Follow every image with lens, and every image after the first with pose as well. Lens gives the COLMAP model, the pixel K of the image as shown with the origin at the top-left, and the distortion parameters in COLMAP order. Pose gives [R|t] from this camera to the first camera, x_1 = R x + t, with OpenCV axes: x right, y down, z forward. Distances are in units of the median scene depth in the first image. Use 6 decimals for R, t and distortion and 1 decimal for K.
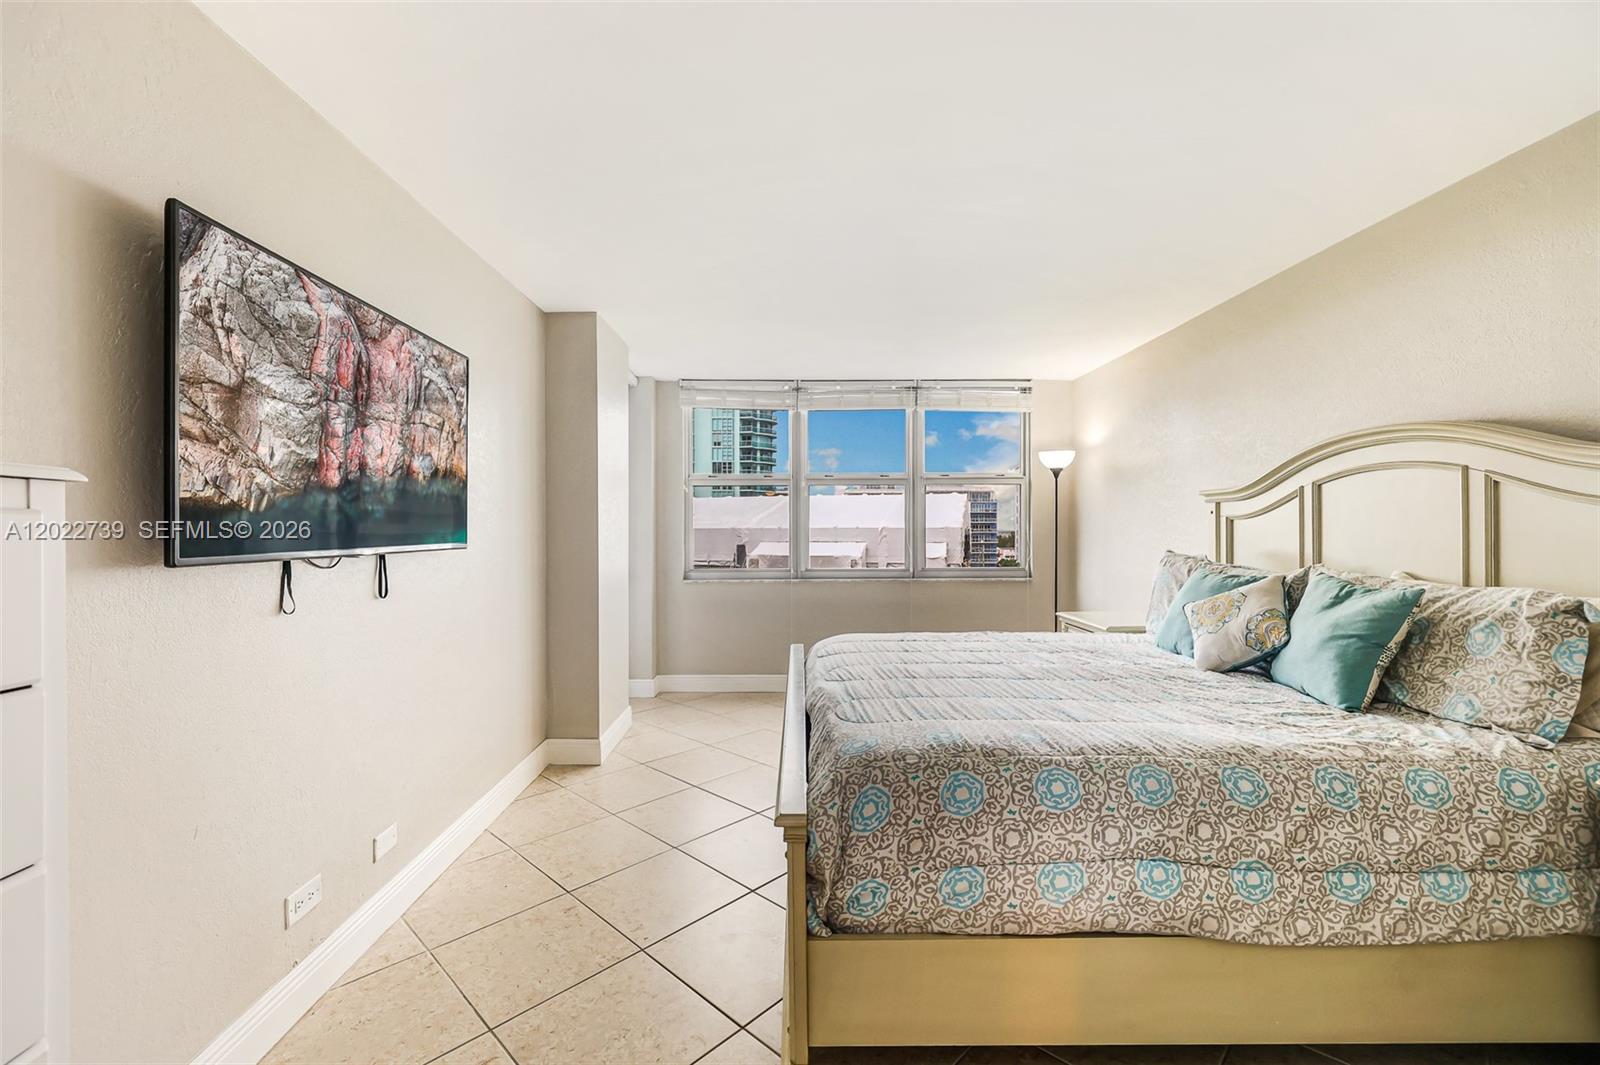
lens RADIAL K [[671.4, 0, 769.8], [0, 671.4, 526.2], [0, 0, 1]] dist [-0.001922, -0.000050]
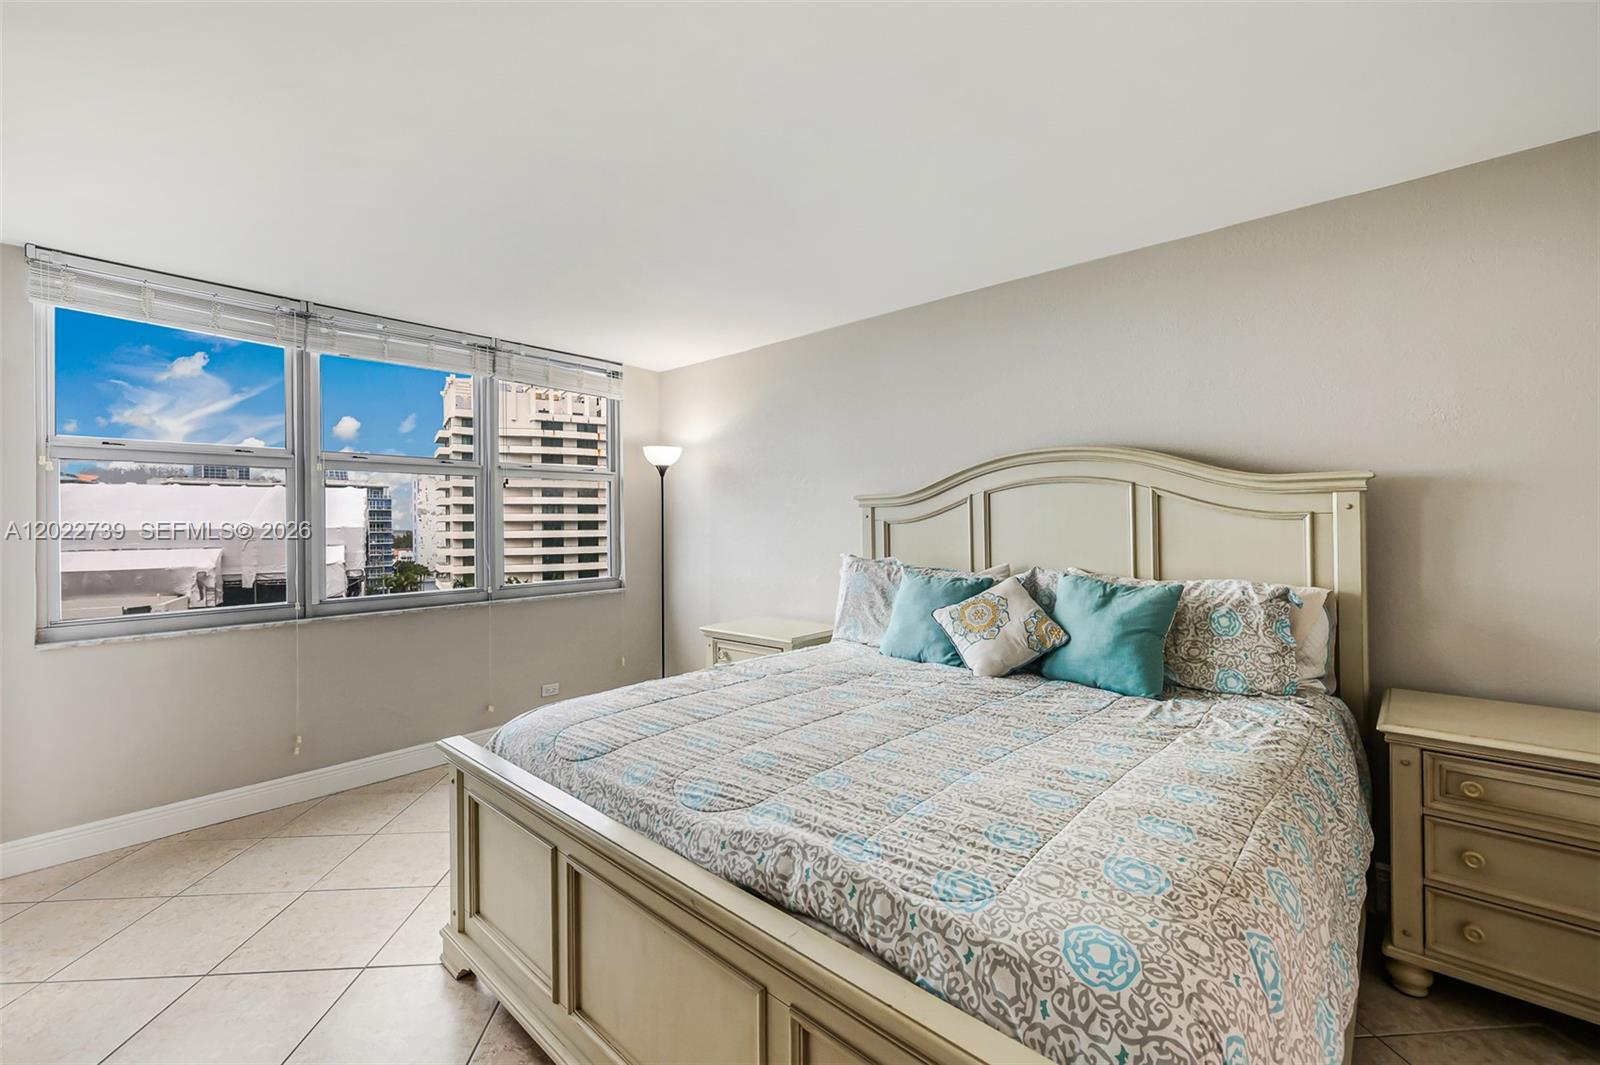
lens RADIAL K [[671.4, 0, 769.8], [0, 671.4, 526.2], [0, 0, 1]] dist [-0.001922, -0.000050]
pose [[0.666935, -0.008496, 0.745067, -0.355542], [0.006987, 0.999962, 0.005148, -0.019114], [-0.745083, 0.001772, 0.666969, 0.669872]]
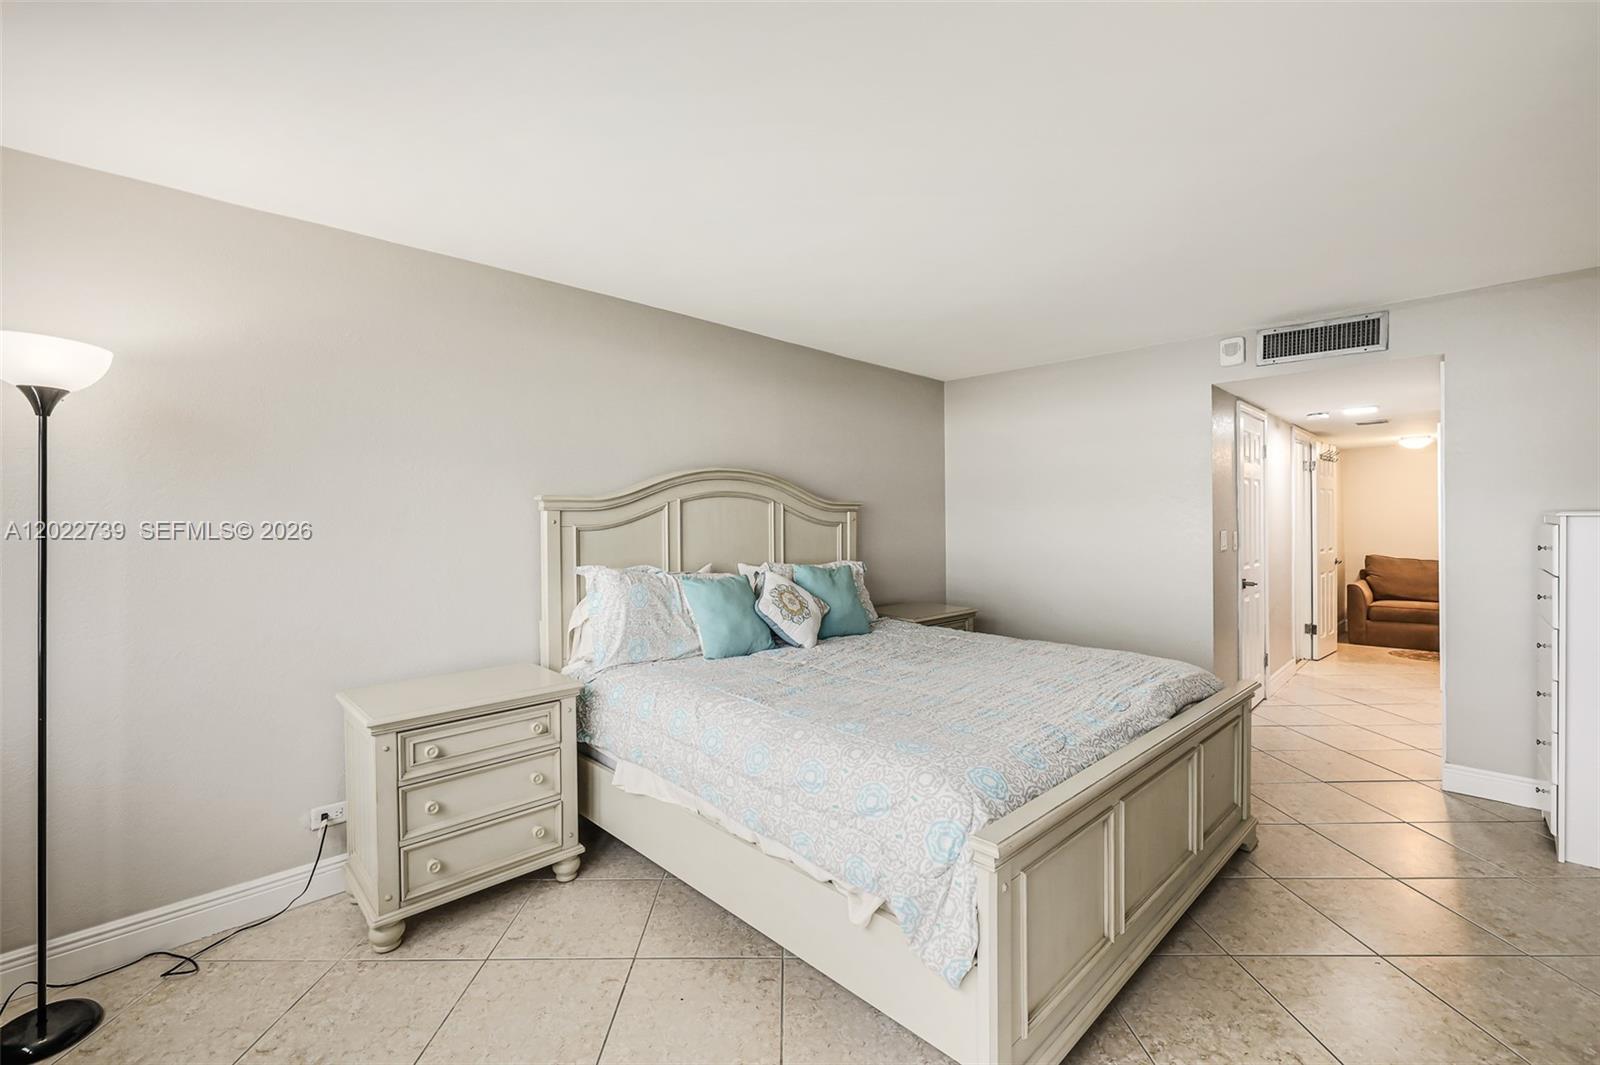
lens RADIAL K [[682.8, 0, 785.3], [0, 682.8, 527.4], [0, 0, 1]] dist [0.002690, -0.000097]
pose [[-0.712773, 0.002589, 0.701390, -0.275250], [0.008274, 0.999955, 0.004717, -0.024313], [-0.701346, 0.009165, -0.712762, 2.294147]]
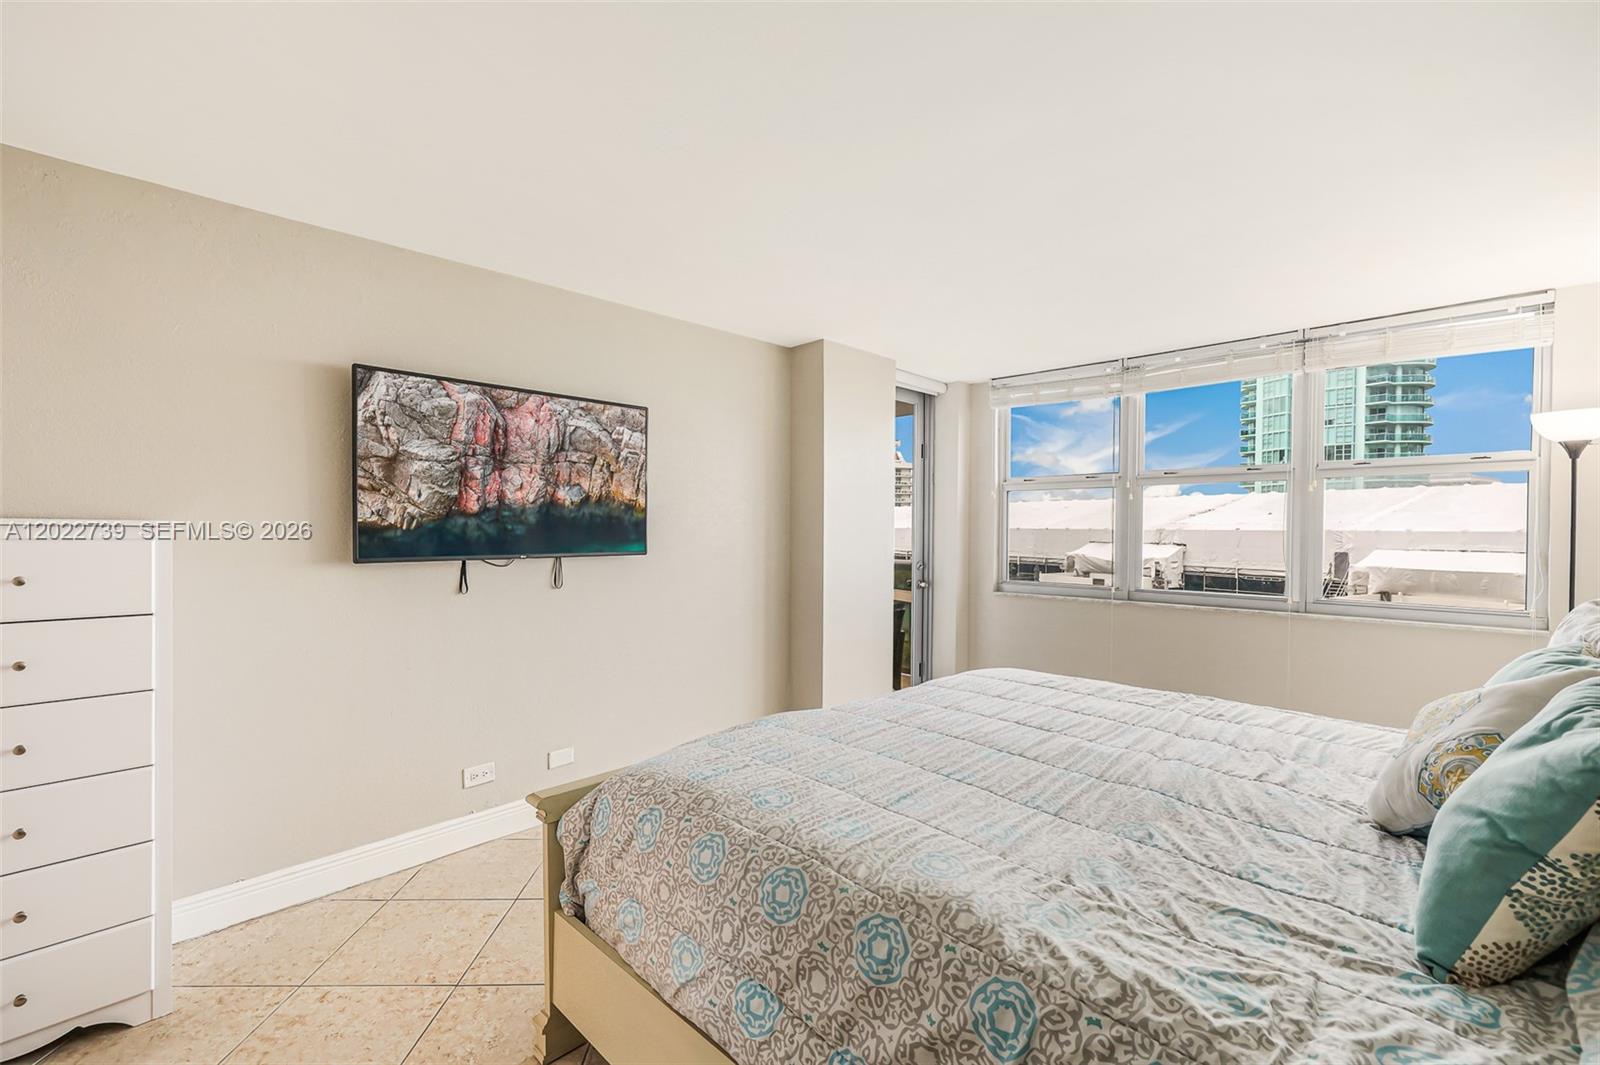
lens RADIAL K [[669.8, 0, 789.9], [0, 669.8, 535.8], [0, 0, 1]] dist [-0.000372, -0.000151]
pose [[0.725349, 0.015777, -0.688200, 0.784285], [-0.005709, 0.999841, 0.016903, -0.028465], [0.688357, -0.008332, 0.725324, 0.321203]]
